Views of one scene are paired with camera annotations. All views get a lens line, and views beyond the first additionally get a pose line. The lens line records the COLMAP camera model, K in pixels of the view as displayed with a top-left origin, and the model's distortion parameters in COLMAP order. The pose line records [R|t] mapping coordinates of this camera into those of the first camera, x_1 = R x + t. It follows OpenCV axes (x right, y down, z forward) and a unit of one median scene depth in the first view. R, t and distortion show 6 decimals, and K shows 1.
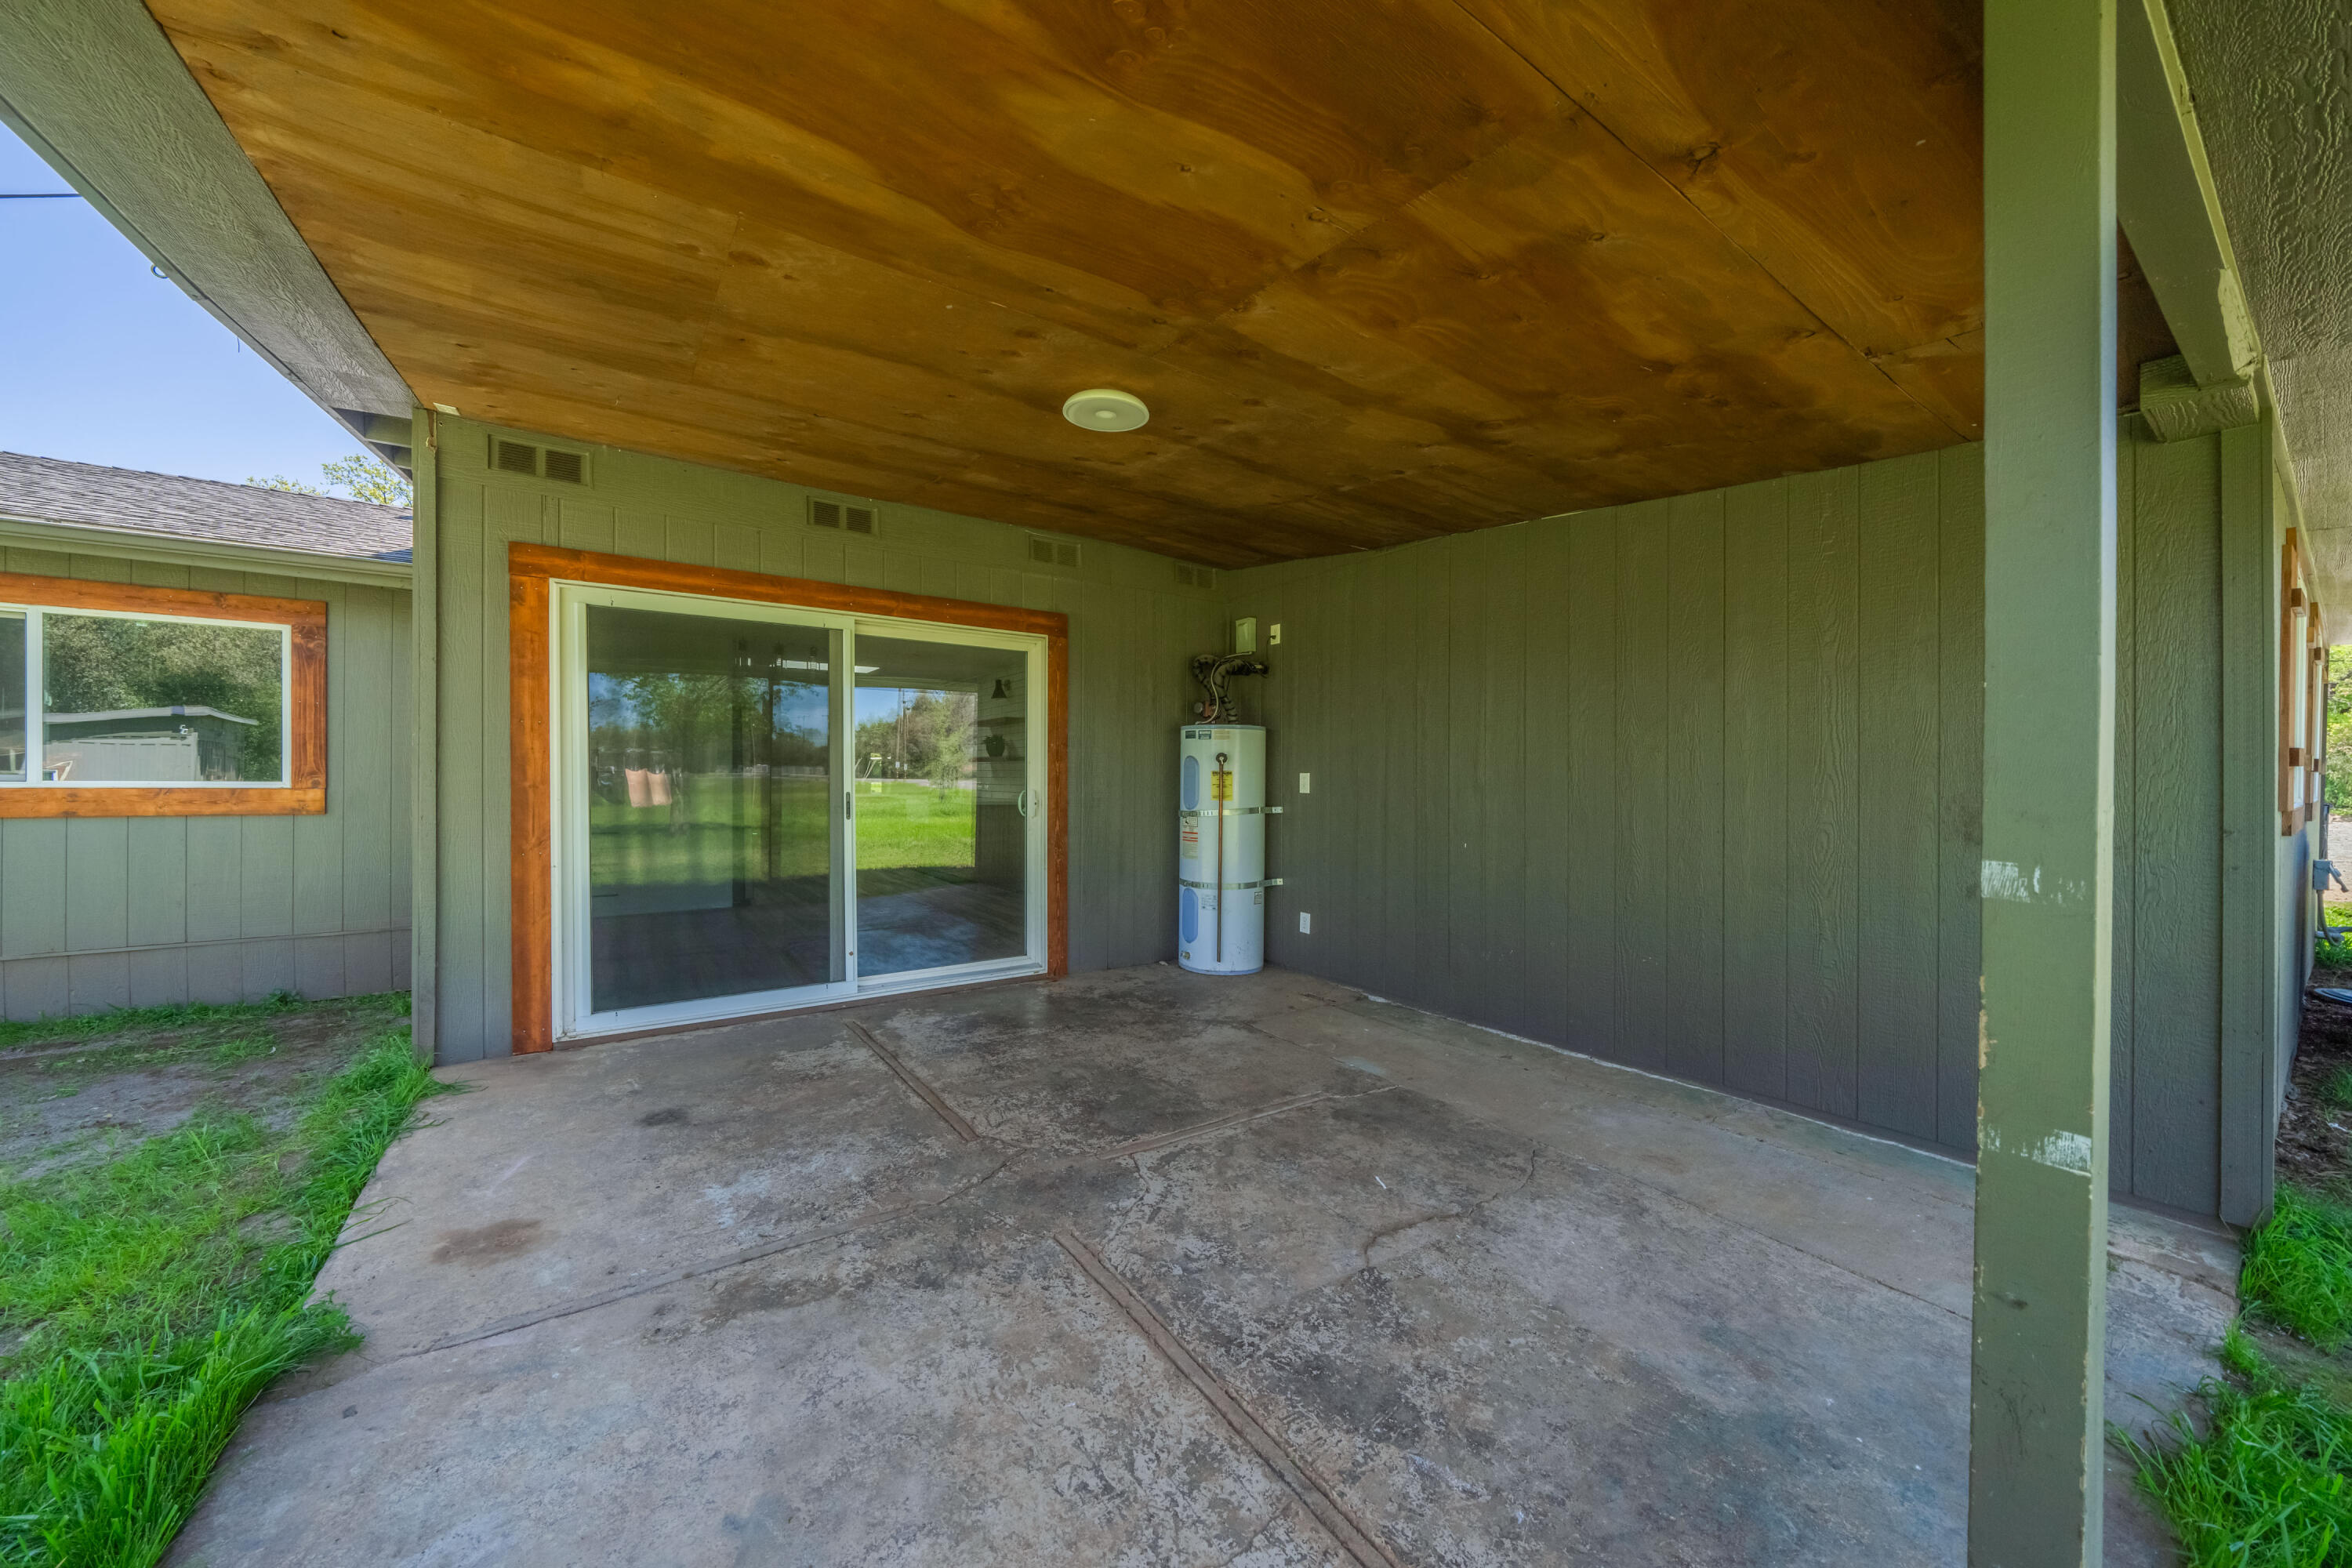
lens RADIAL K [[813.5, 0, 1162.5], [0, 813.5, 799.4], [0, 0, 1]] dist [-0.005569, -0.000169]
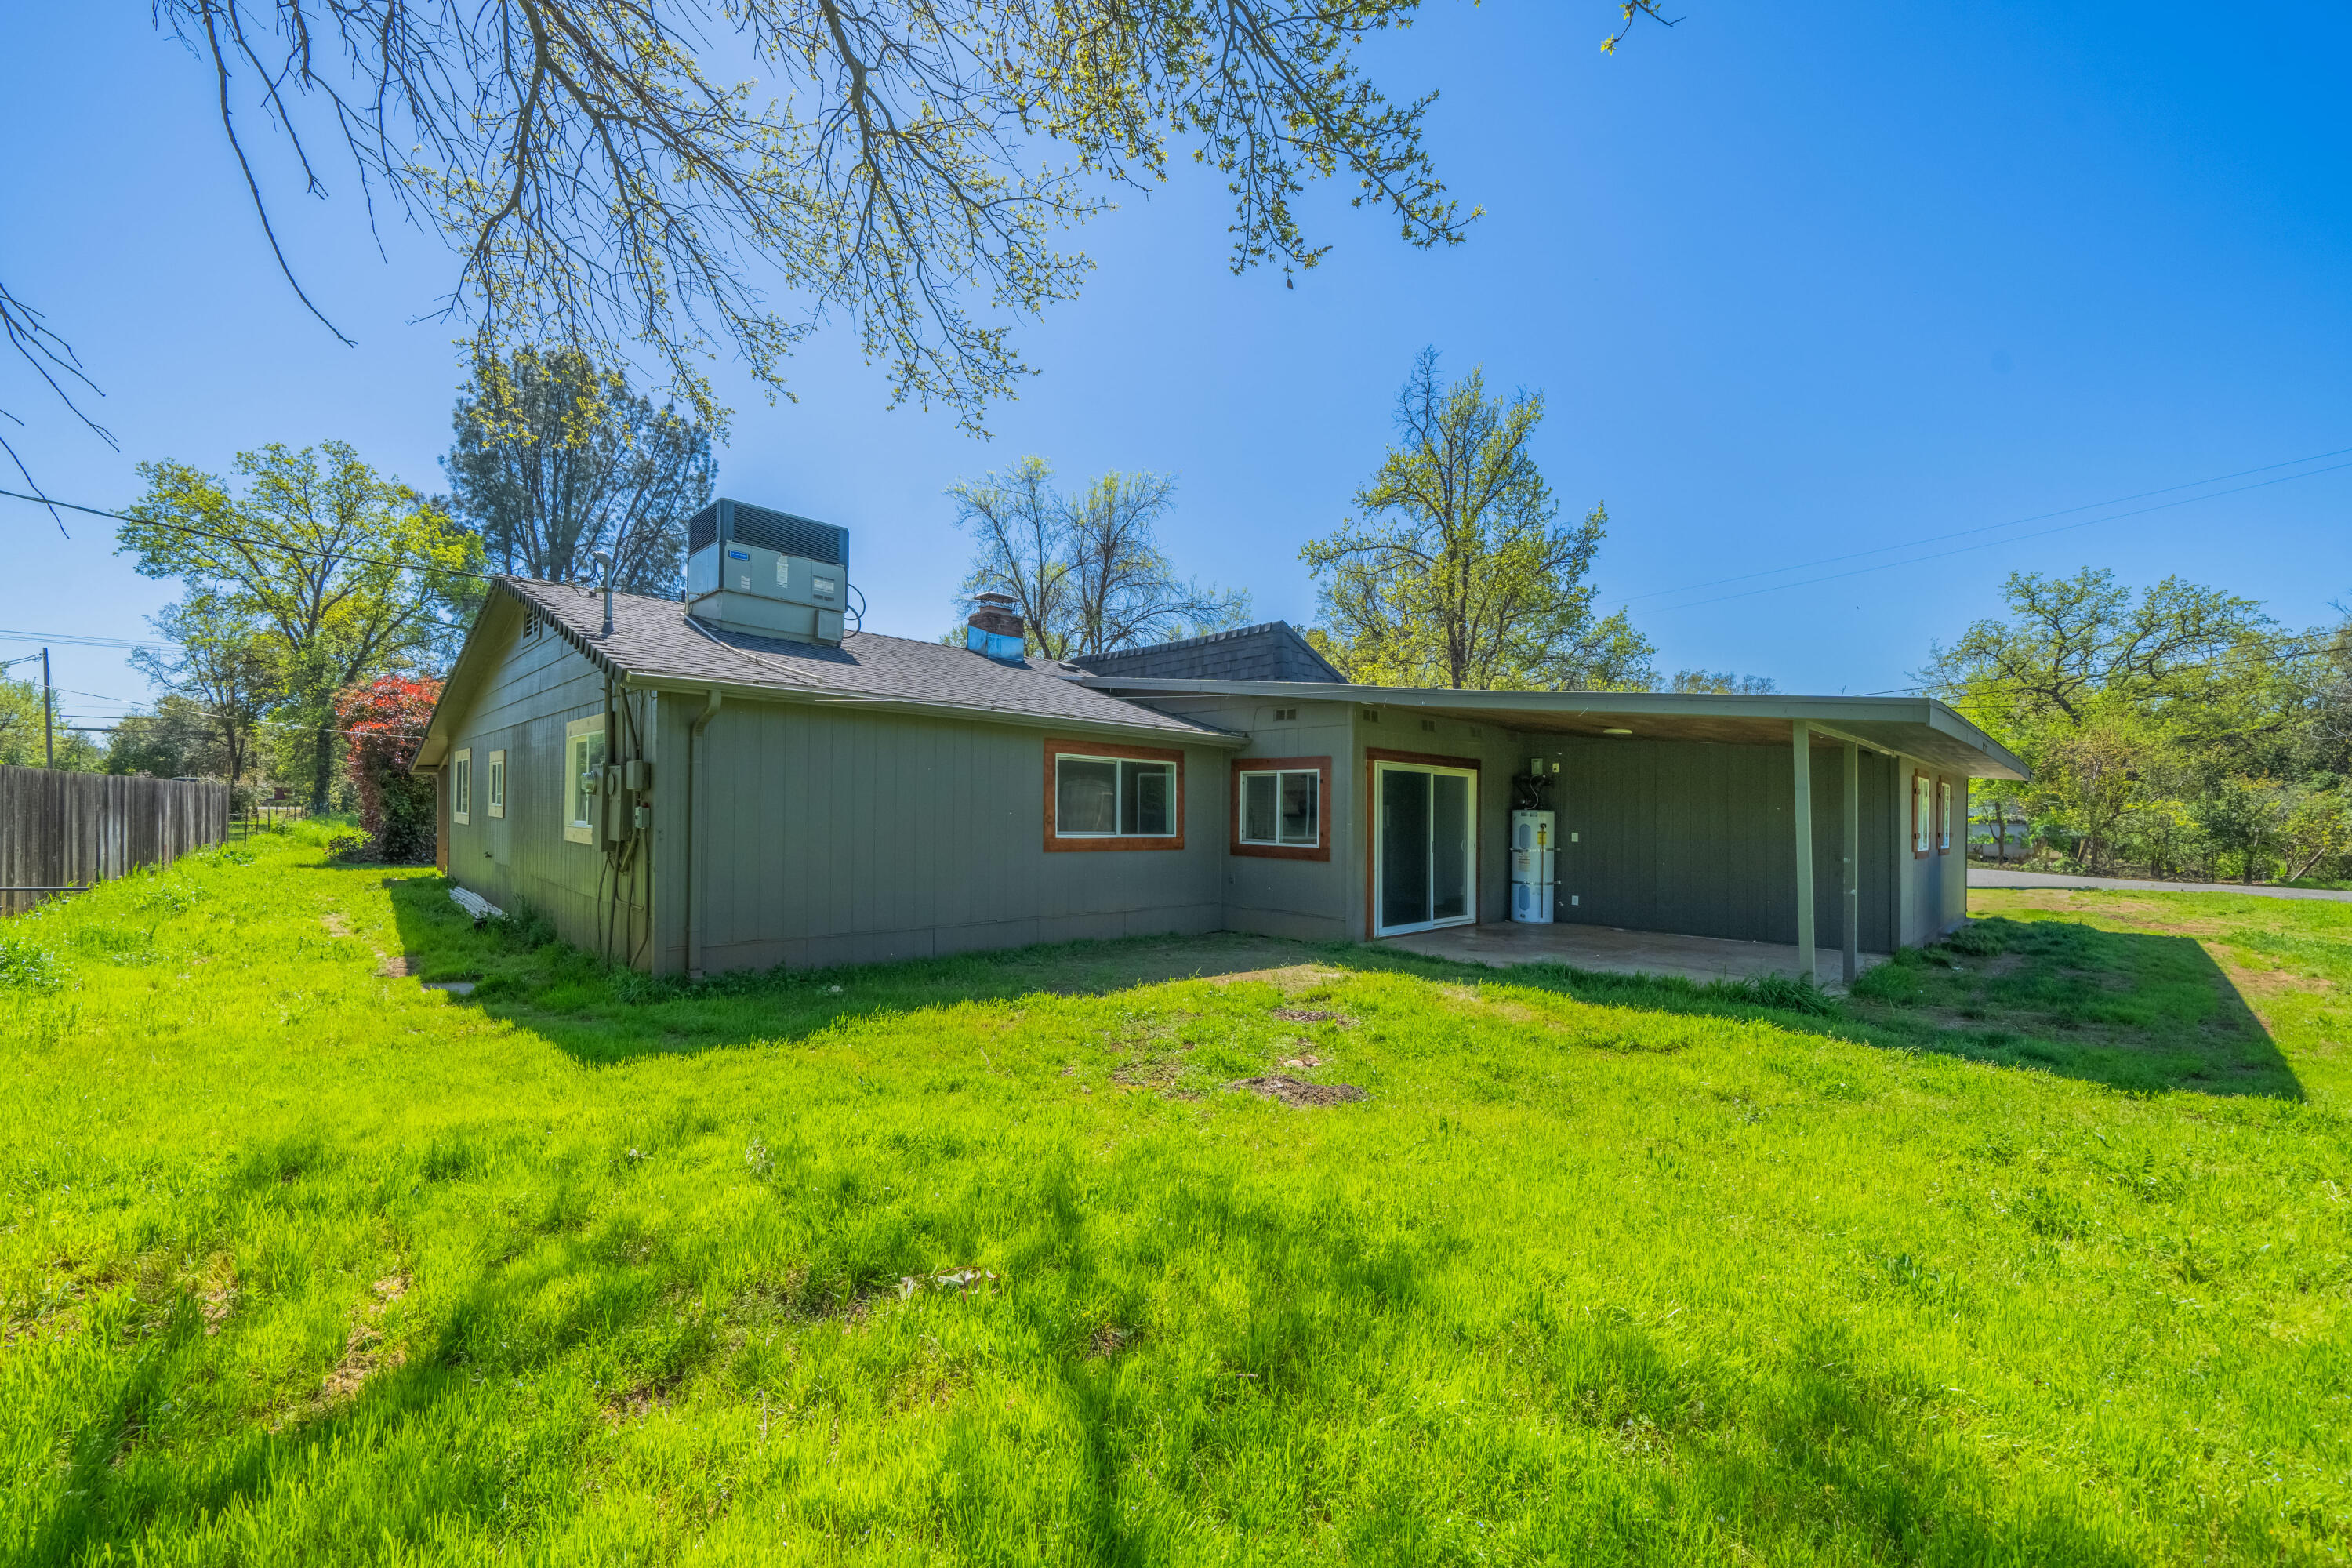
lens RADIAL K [[911.1, 0, 1180.3], [0, 911.1, 832.7], [0, 0, 1]] dist [-0.008859, 0.000418]
pose [[0.982633, 0.007761, 0.185399, -1.318427], [-0.006781, 0.999959, -0.005921, -0.010974], [-0.185437, 0.004561, 0.982646, -1.216580]]
